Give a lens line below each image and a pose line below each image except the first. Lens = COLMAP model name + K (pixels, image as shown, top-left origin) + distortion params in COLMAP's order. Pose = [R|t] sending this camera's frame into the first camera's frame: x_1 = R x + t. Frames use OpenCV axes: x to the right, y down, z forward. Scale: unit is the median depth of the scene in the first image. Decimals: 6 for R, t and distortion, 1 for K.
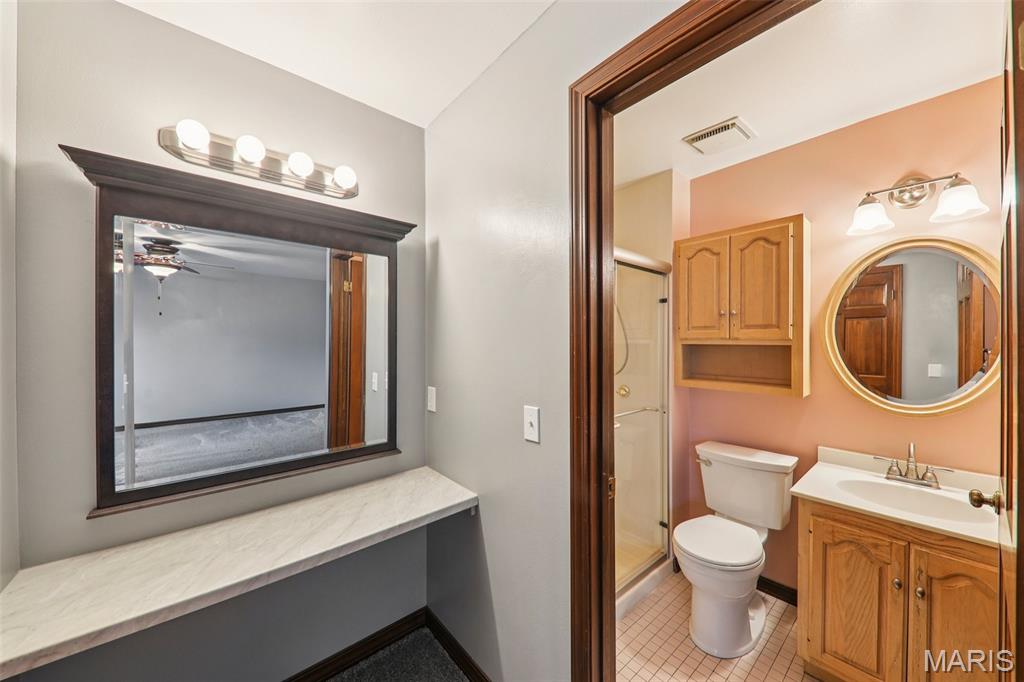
lens RADIAL K [[356.9, 0, 512.2], [0, 356.9, 338.2], [0, 0, 1]] dist [0.017555, -0.007578]
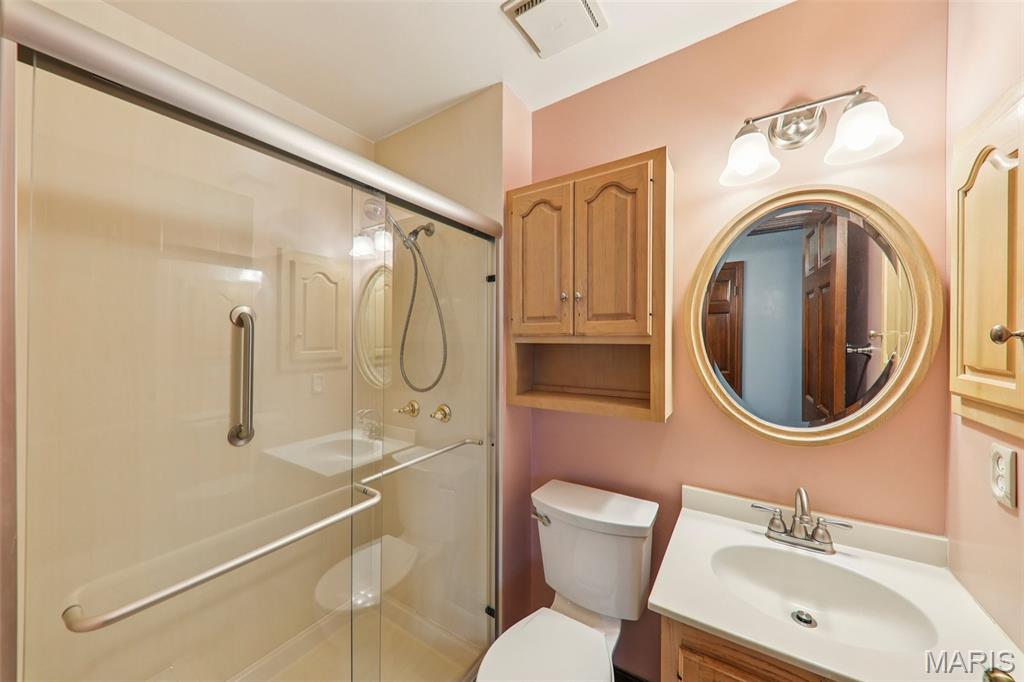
lens RADIAL K [[356.9, 0, 512.2], [0, 356.9, 338.2], [0, 0, 1]] dist [0.017555, -0.007578]
pose [[0.957852, -0.005246, 0.287213, 0.318529], [0.002708, 0.999954, 0.009235, 0.001542], [-0.287248, -0.008068, 0.957822, 0.411042]]
